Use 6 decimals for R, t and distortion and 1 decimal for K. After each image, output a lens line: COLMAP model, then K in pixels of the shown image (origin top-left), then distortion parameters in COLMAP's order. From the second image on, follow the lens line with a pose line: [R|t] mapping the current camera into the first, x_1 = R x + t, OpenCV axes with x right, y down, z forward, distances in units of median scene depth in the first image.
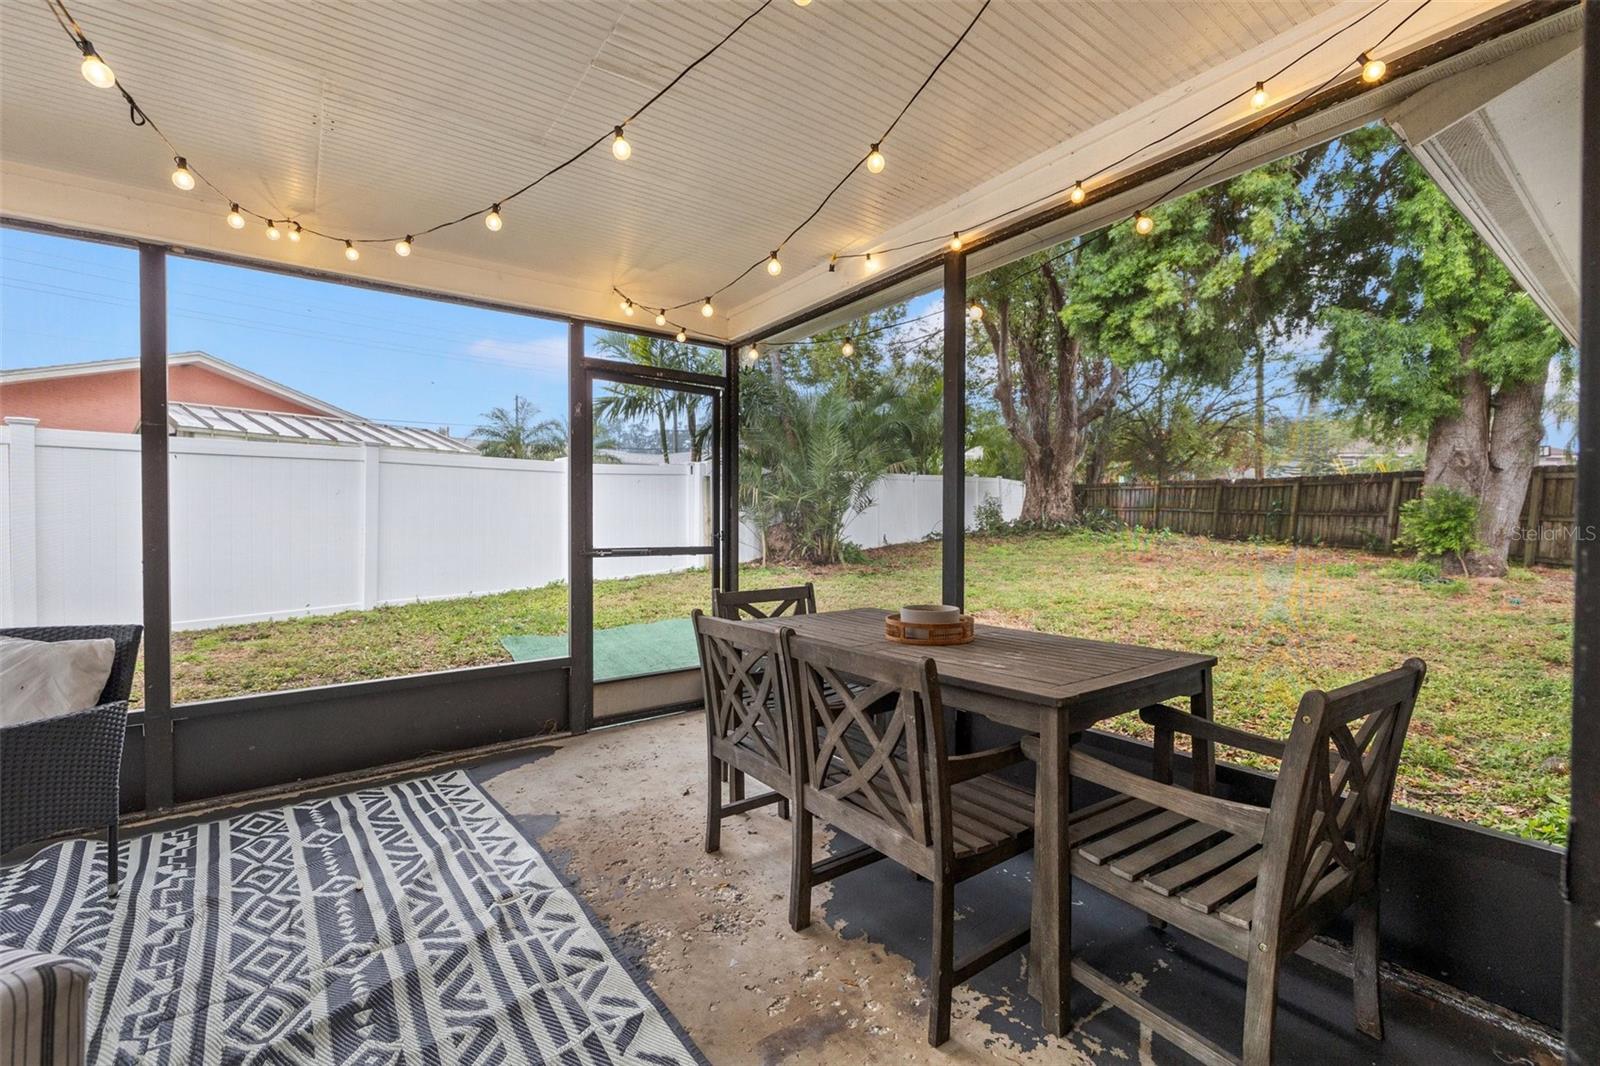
lens RADIAL K [[689.4, 0, 800.0], [0, 689.4, 533.0], [0, 0, 1]] dist [-0.000280, -0.000688]
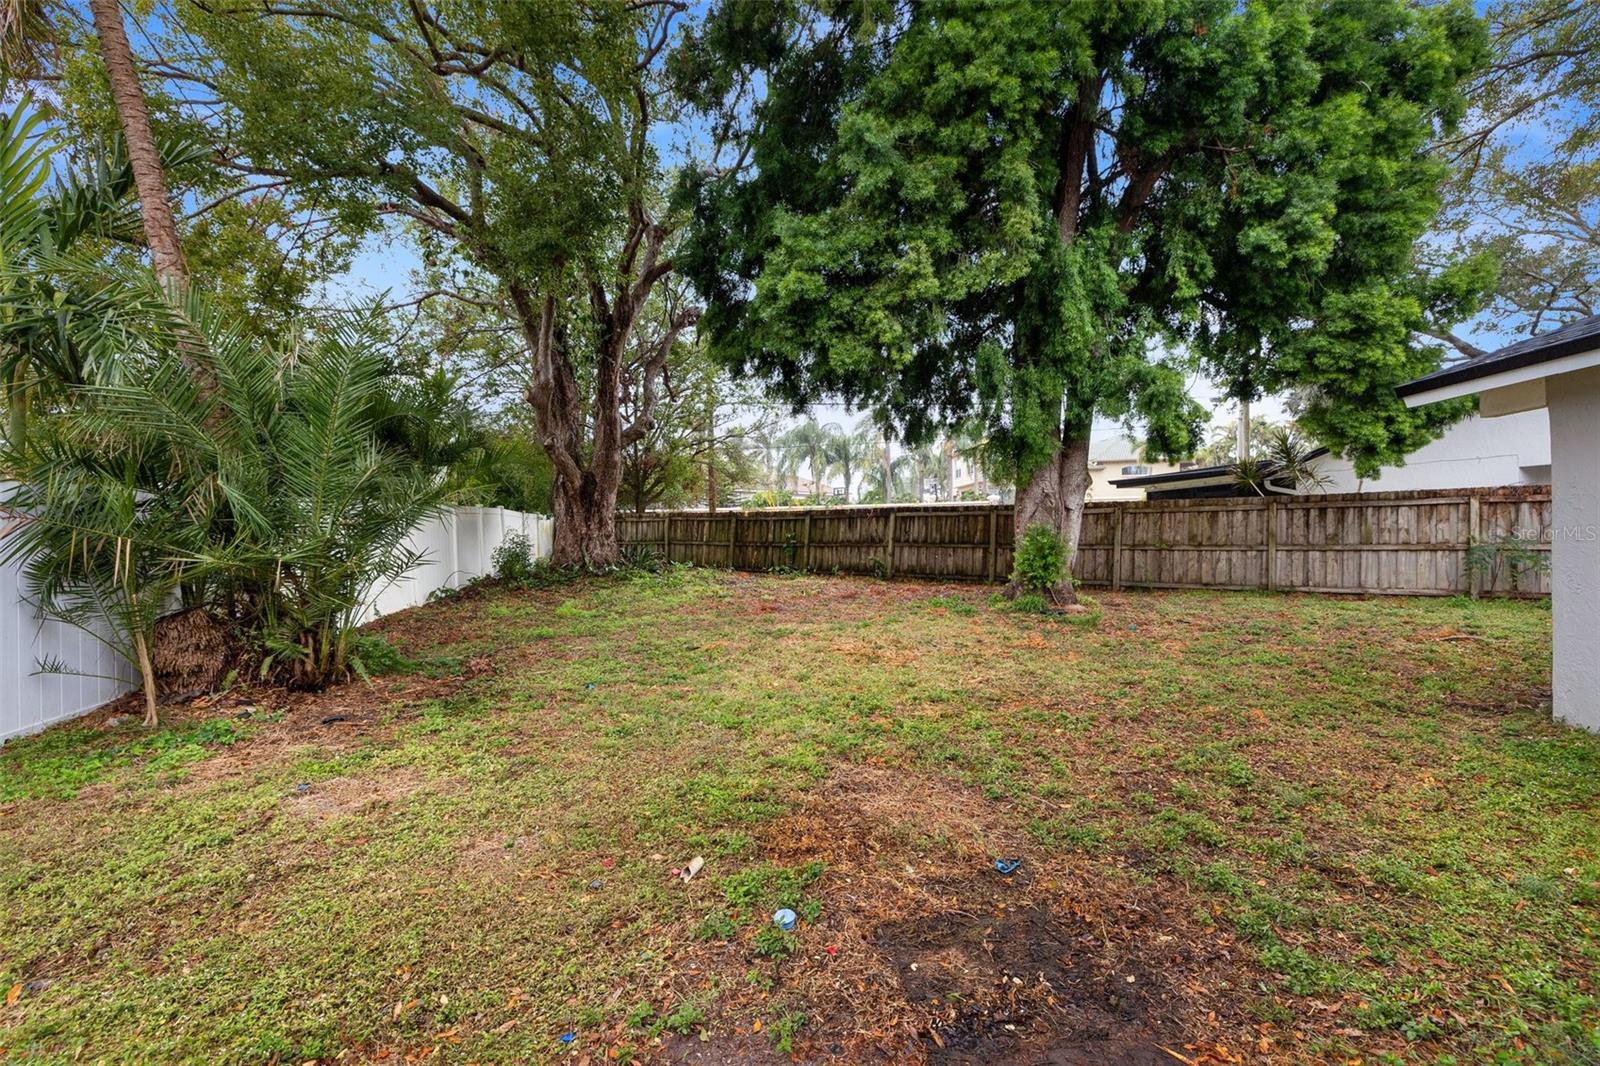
lens RADIAL K [[691.2, 0, 860.1], [0, 691.2, 533.4], [0, 0, 1]] dist [-0.035045, -0.000199]
pose [[0.651620, -0.017359, 0.758347, -0.051775], [0.048251, 0.998662, -0.018600, -0.025903], [-0.757009, 0.048711, 0.651586, 0.277074]]
